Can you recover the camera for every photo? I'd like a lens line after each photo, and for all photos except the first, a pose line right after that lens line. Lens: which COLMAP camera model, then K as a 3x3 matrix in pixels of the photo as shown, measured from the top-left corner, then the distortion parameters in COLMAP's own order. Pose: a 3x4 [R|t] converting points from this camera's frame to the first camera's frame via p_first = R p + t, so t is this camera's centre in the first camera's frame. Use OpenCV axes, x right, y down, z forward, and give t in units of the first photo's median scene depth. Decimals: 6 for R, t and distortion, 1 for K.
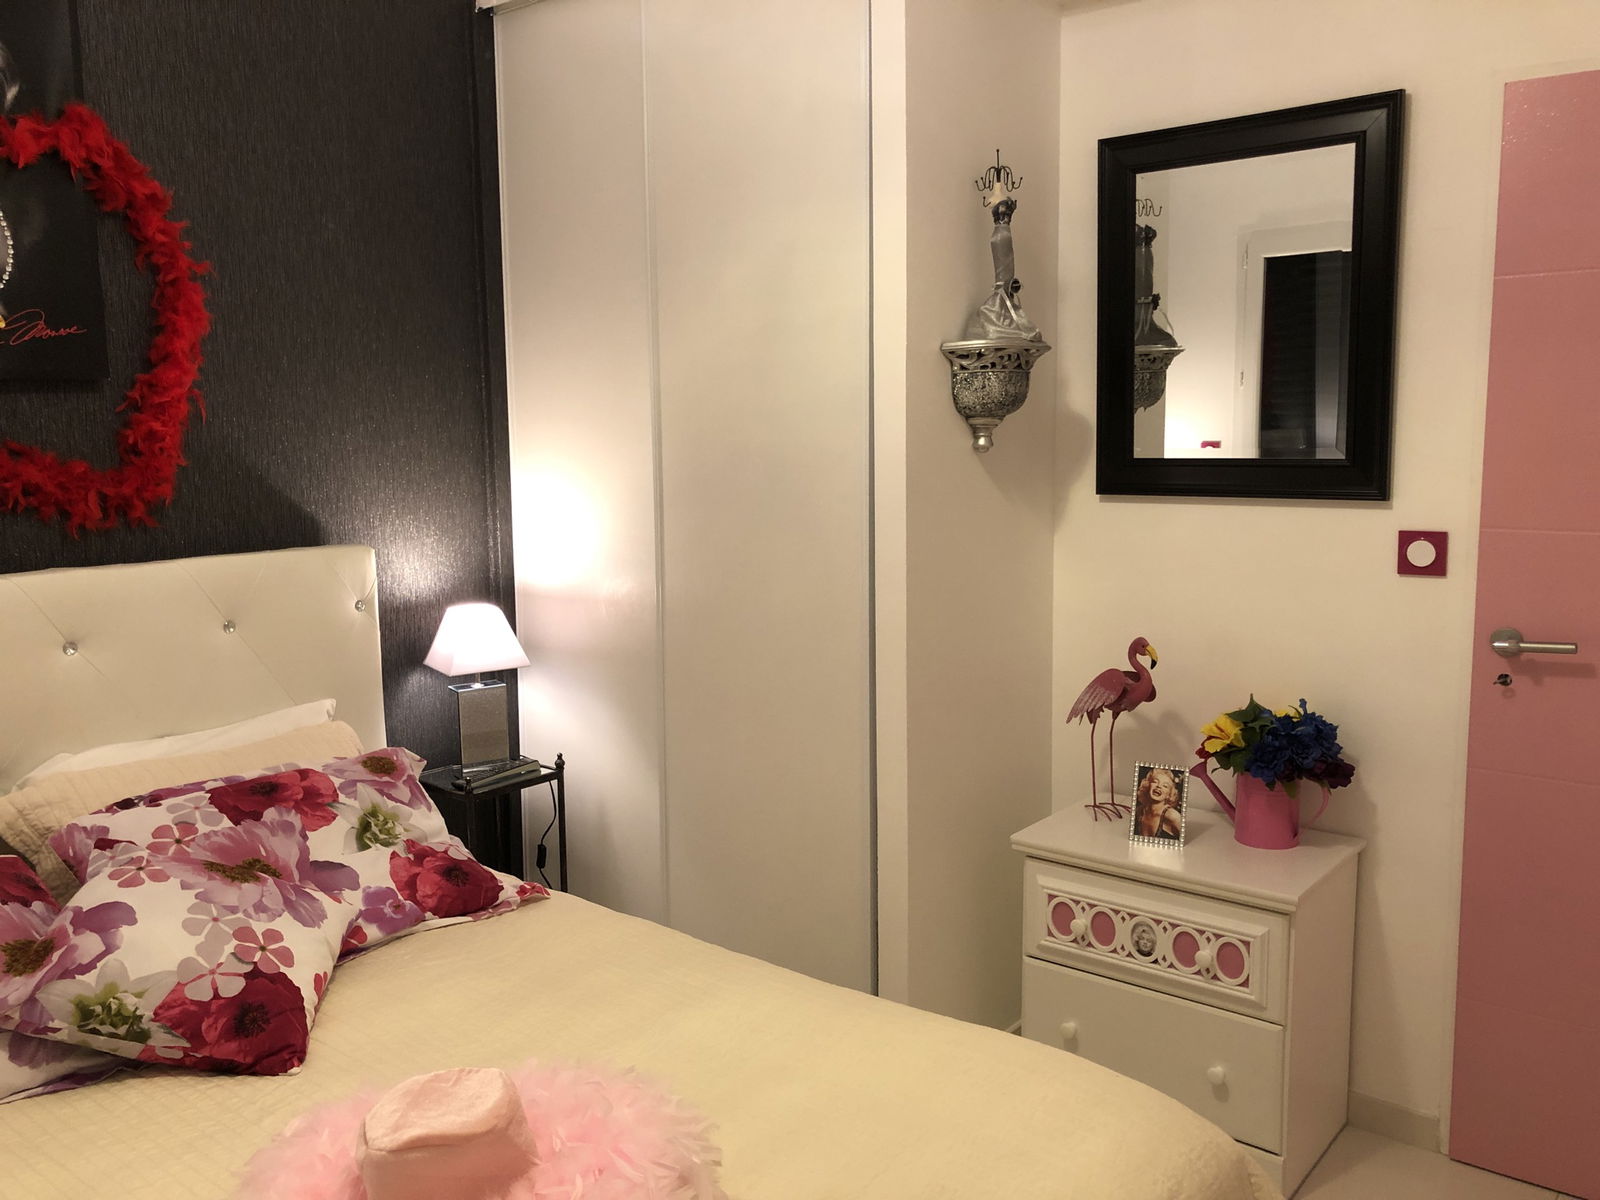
lens RADIAL K [[1316.2, 0, 809.8], [0, 1316.2, 599.4], [0, 0, 1]] dist [0.036771, -0.014543]
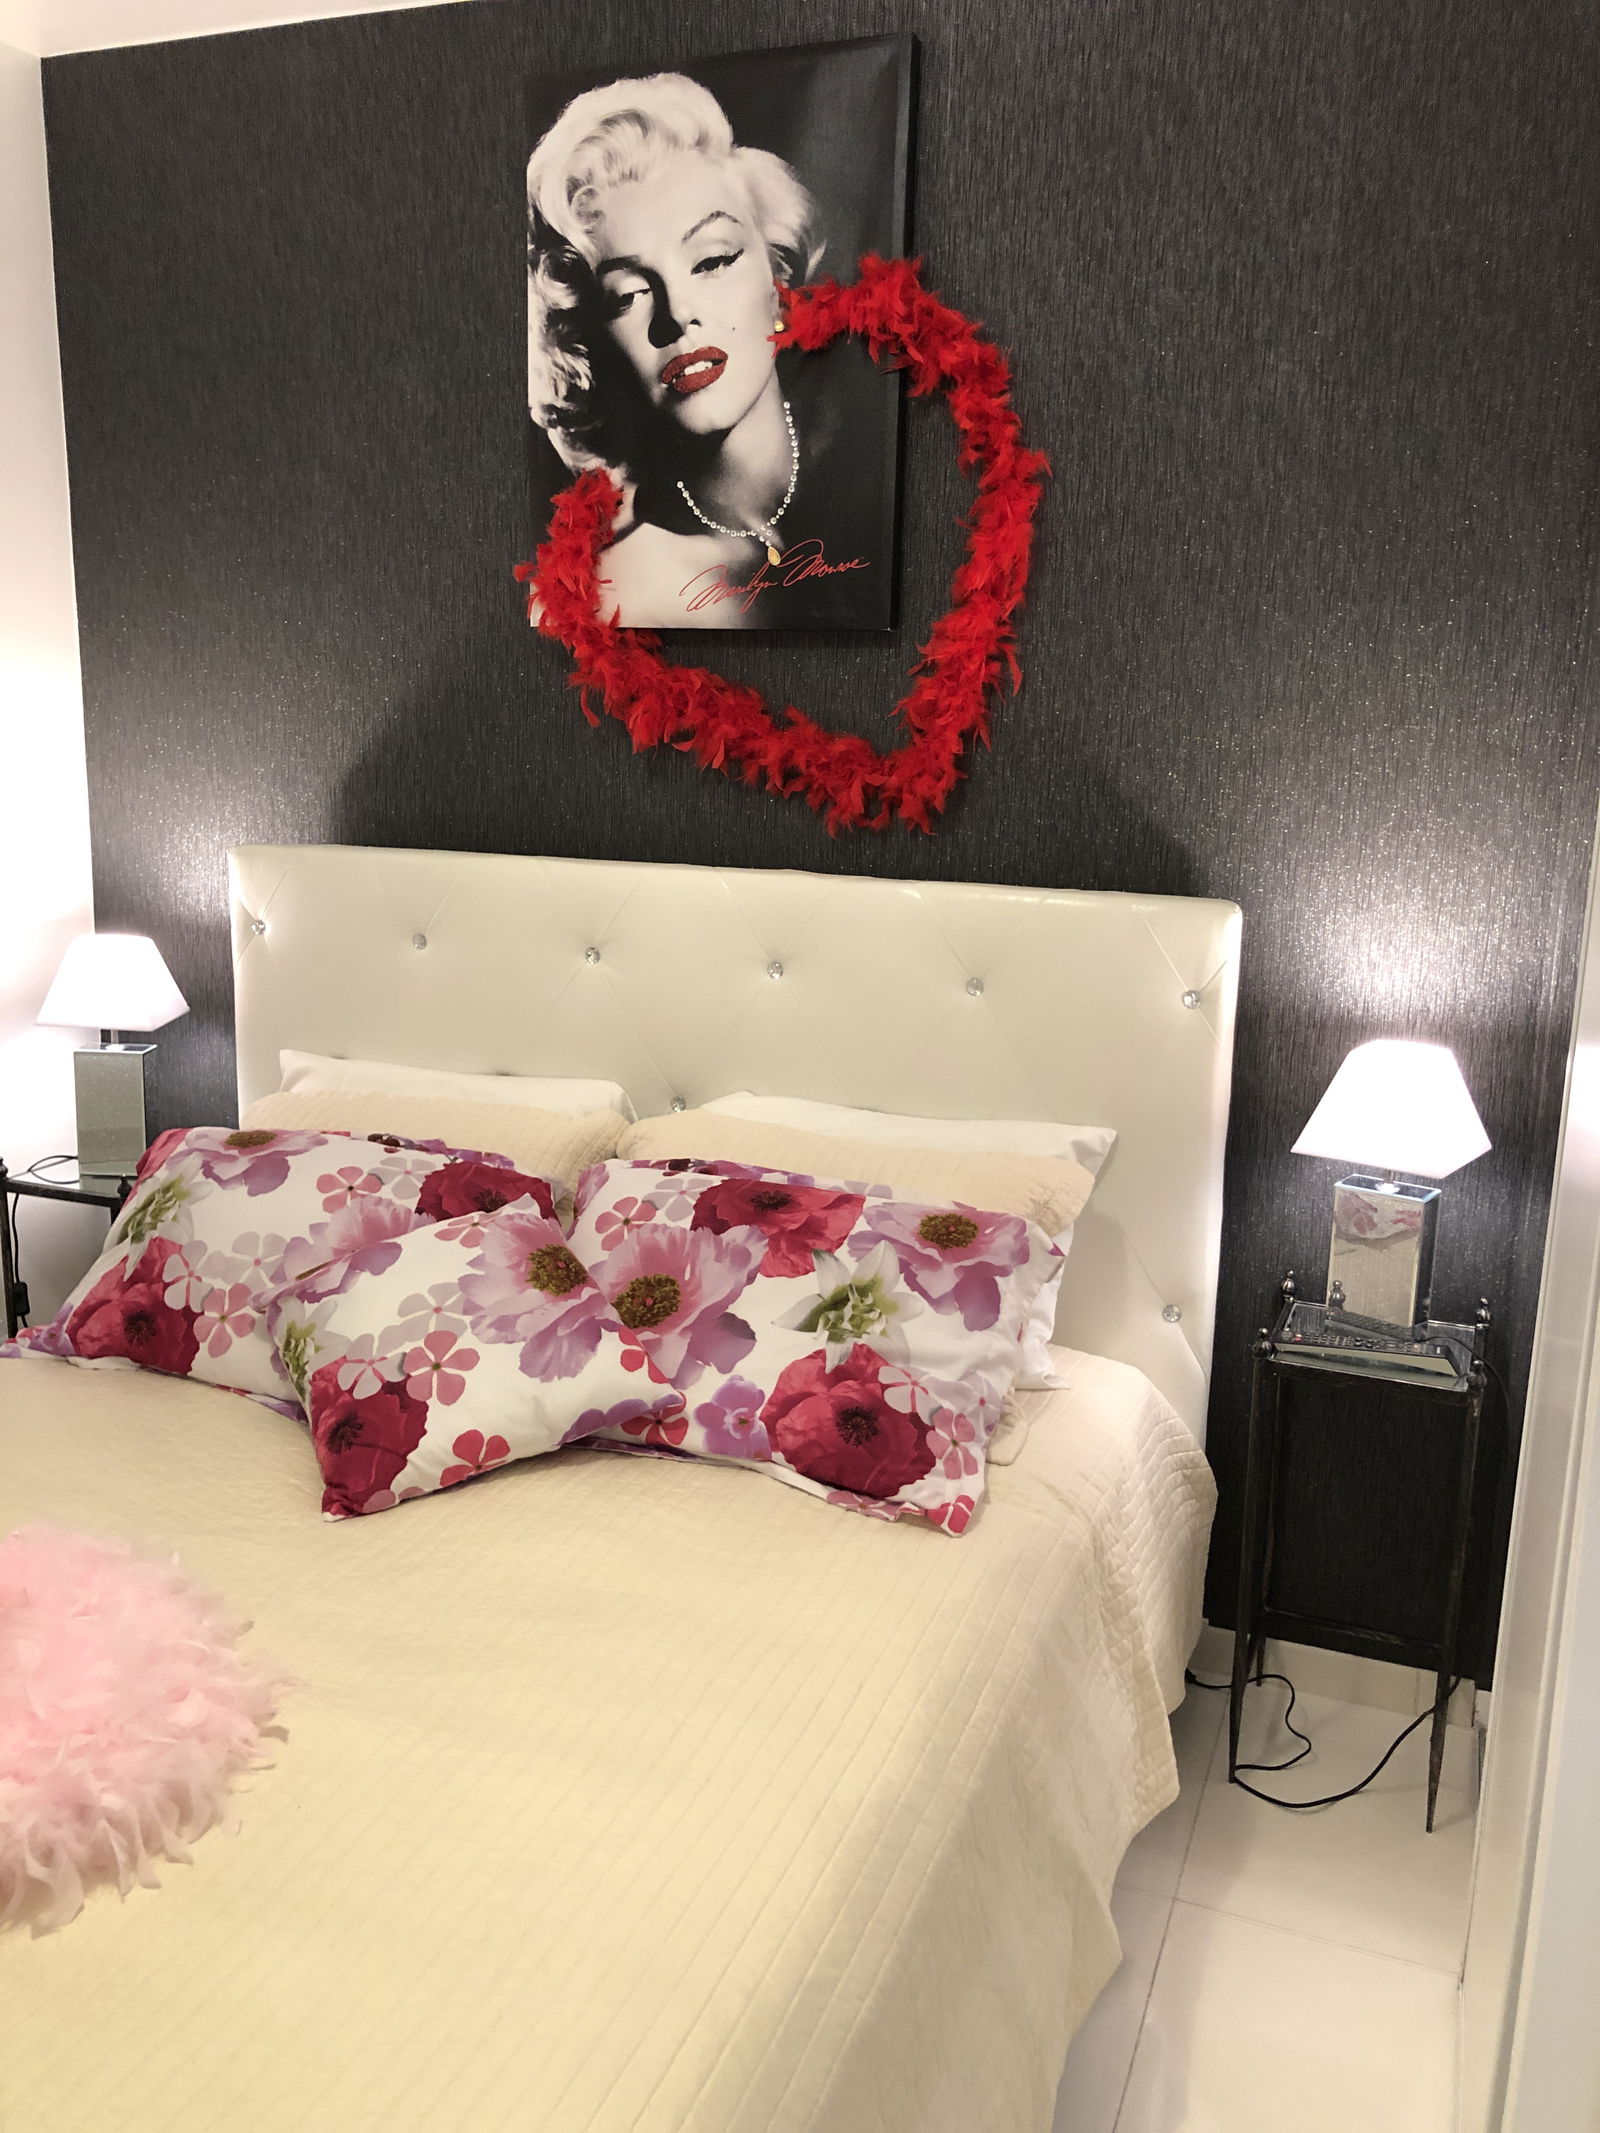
lens RADIAL K [[1754.7, 0, 807.8], [0, 1754.7, 1059.5], [0, 0, 1]] dist [0.036771, -0.014543]
pose [[0.313538, 0.215181, -0.924874, 0.464148], [-0.161977, 0.971831, 0.171195, -0.098984], [0.935659, 0.096132, 0.339560, 0.691643]]
